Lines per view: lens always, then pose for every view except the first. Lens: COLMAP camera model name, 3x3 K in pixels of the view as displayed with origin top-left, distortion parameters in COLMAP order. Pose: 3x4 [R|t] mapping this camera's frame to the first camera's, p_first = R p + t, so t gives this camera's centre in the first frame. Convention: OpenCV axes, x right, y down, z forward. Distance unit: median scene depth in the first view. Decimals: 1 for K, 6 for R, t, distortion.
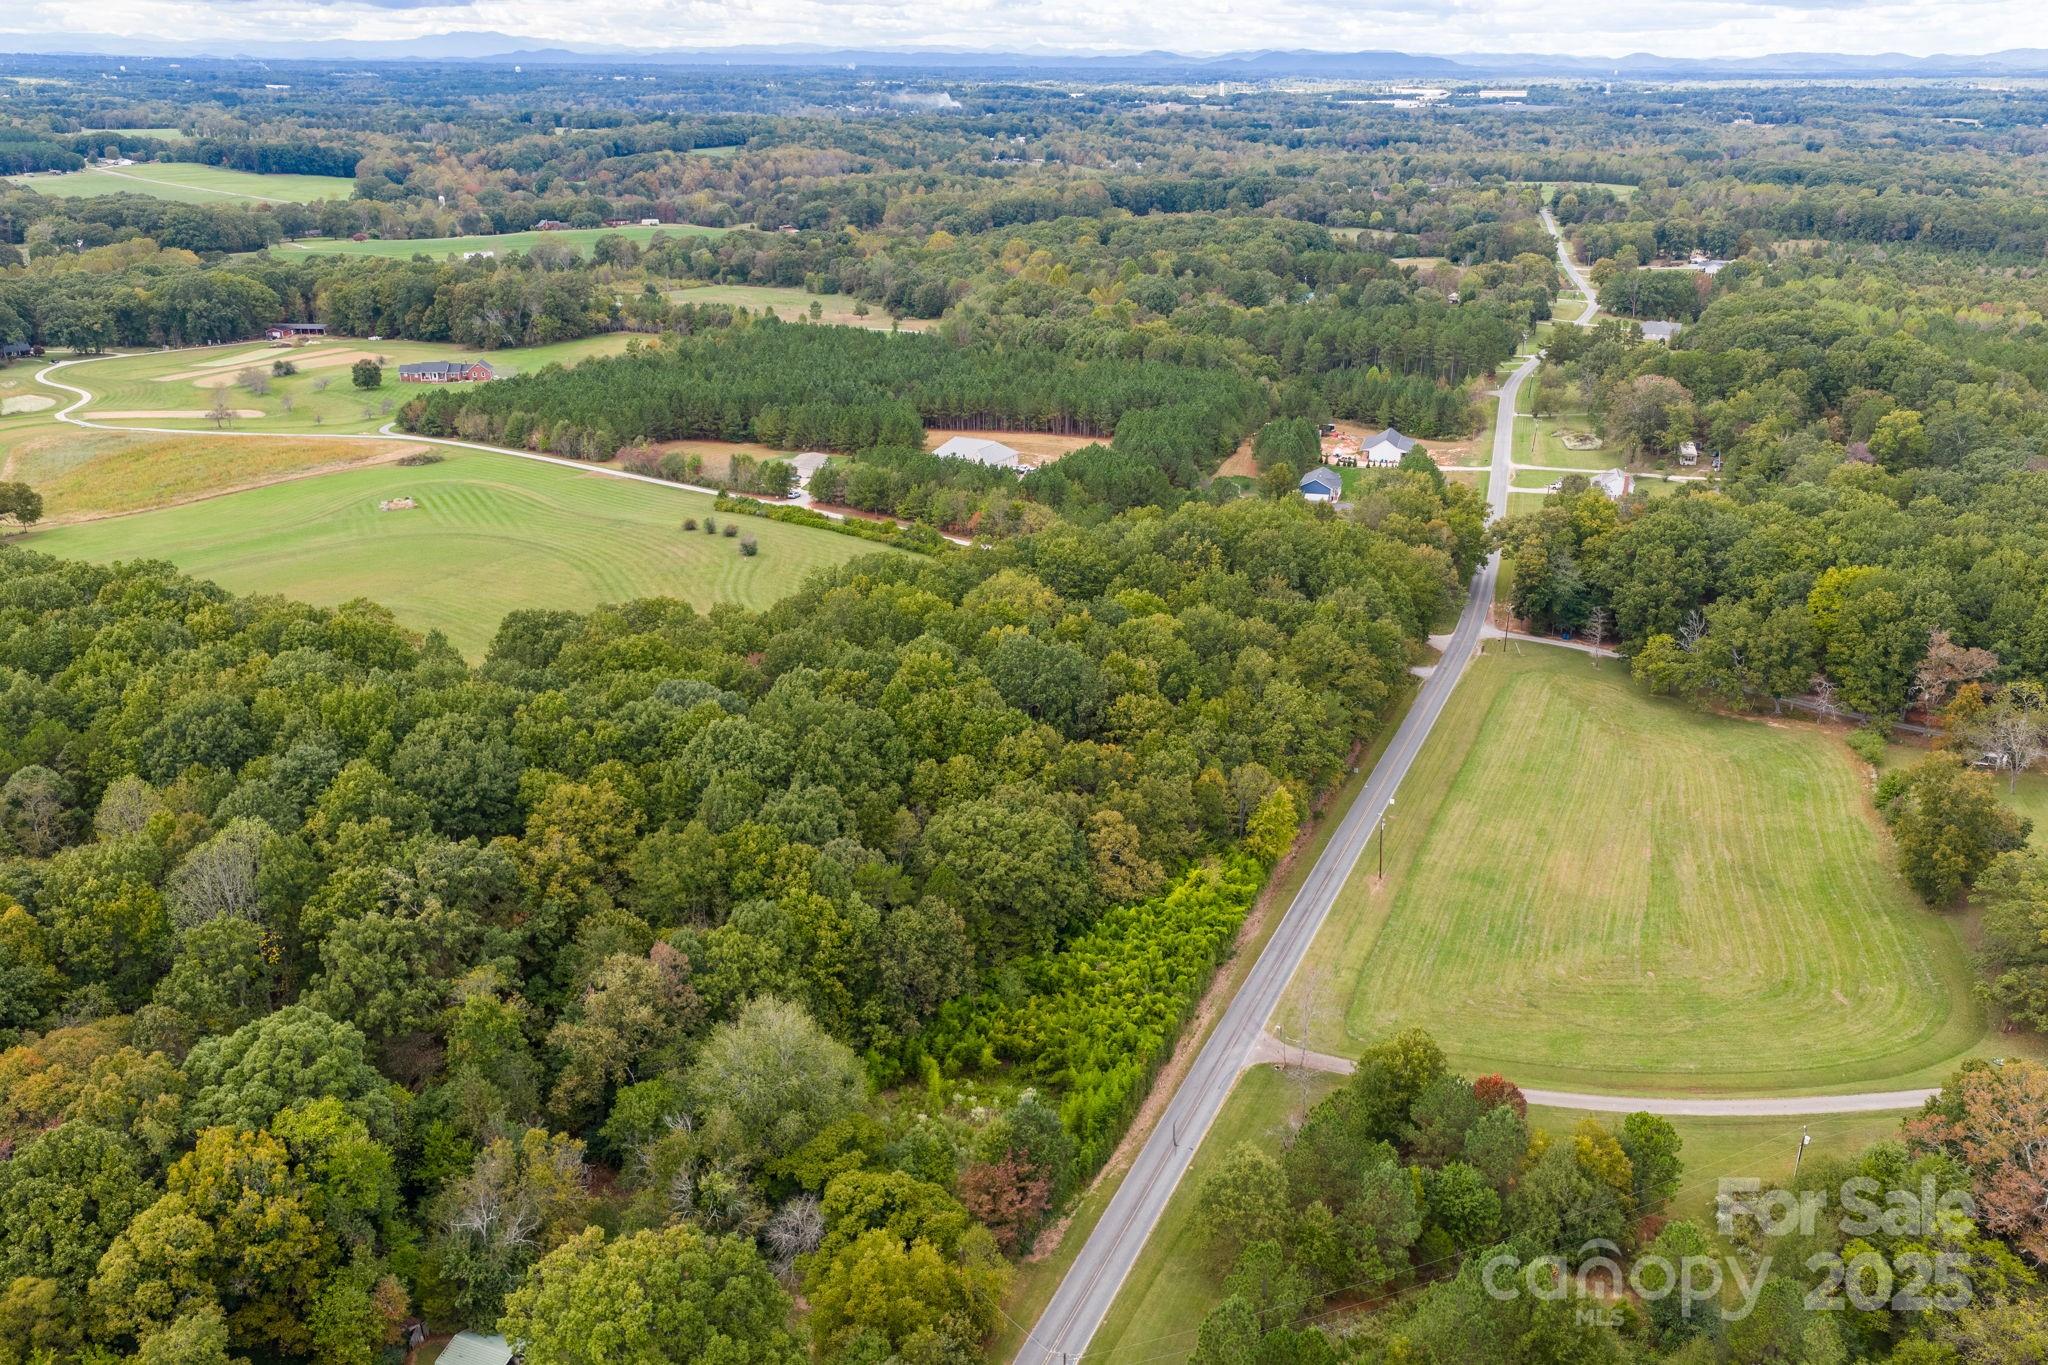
lens RADIAL K [[1673.4, 0, 1025.2], [0, 1673.4, 685.3], [0, 0, 1]] dist [0.044039, -0.068063]
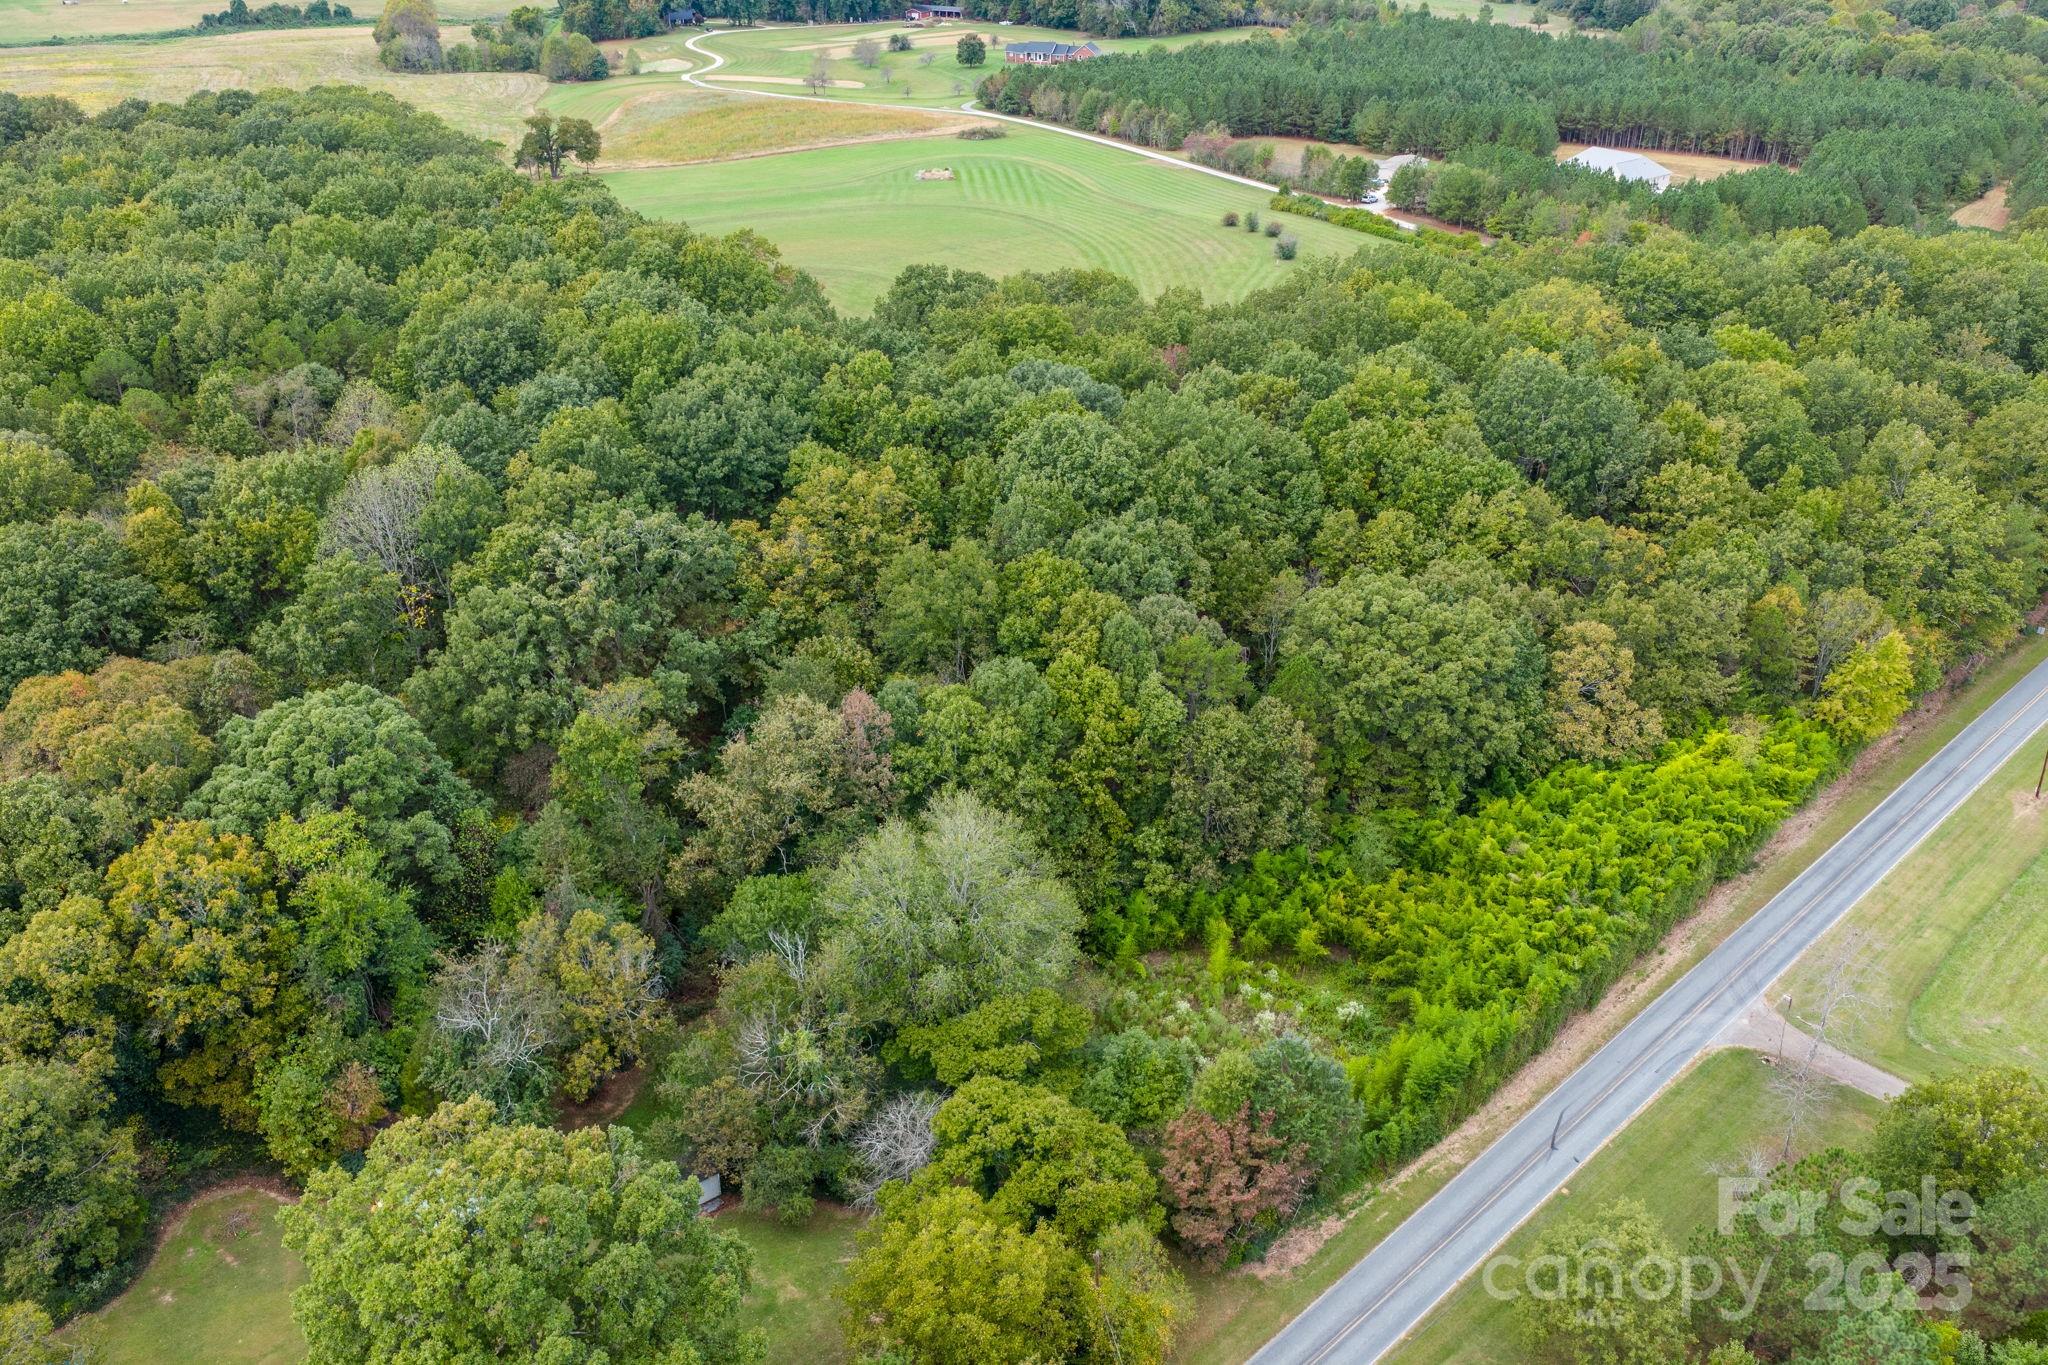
lens RADIAL K [[1673.4, 0, 1025.1], [0, 1673.4, 687.8], [0, 0, 1]] dist [0.044039, -0.068063]
pose [[0.920658, 0.179828, -0.346483, 0.072862], [-0.129728, 0.978073, 0.162922, 0.019097], [0.368184, -0.105047, 0.923800, 0.270892]]
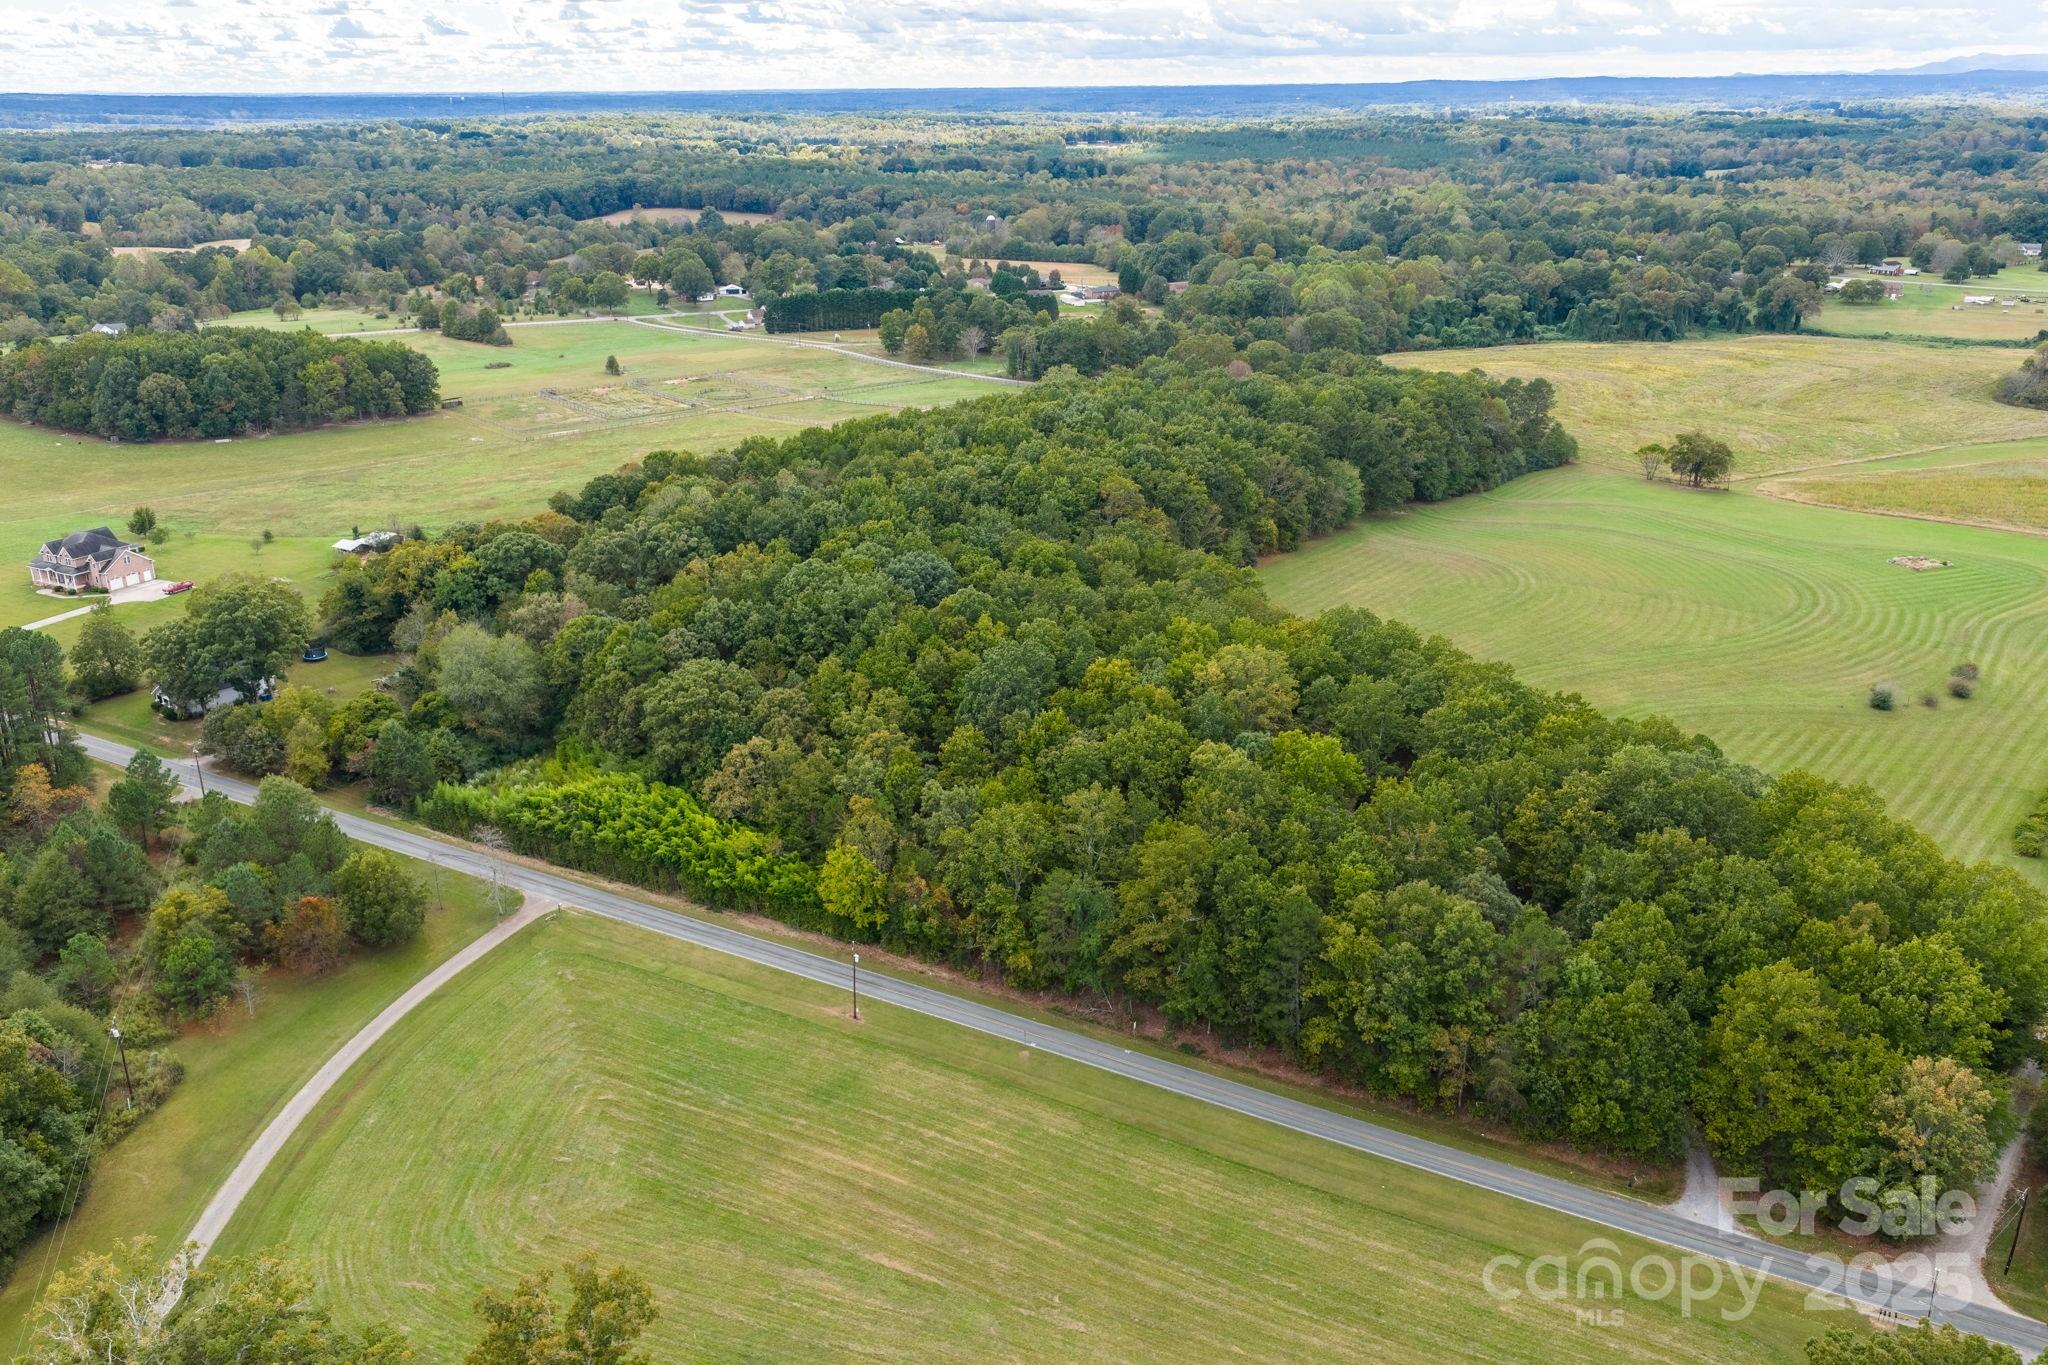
lens RADIAL K [[1673.4, 0, 1029.7], [0, 1673.4, 673.0], [0, 0, 1]] dist [0.044039, -0.068063]
pose [[-0.094273, 0.325500, -0.940831, 0.984405], [-0.339697, 0.877805, 0.337734, -0.369076], [0.935798, 0.351437, 0.027818, 1.040548]]
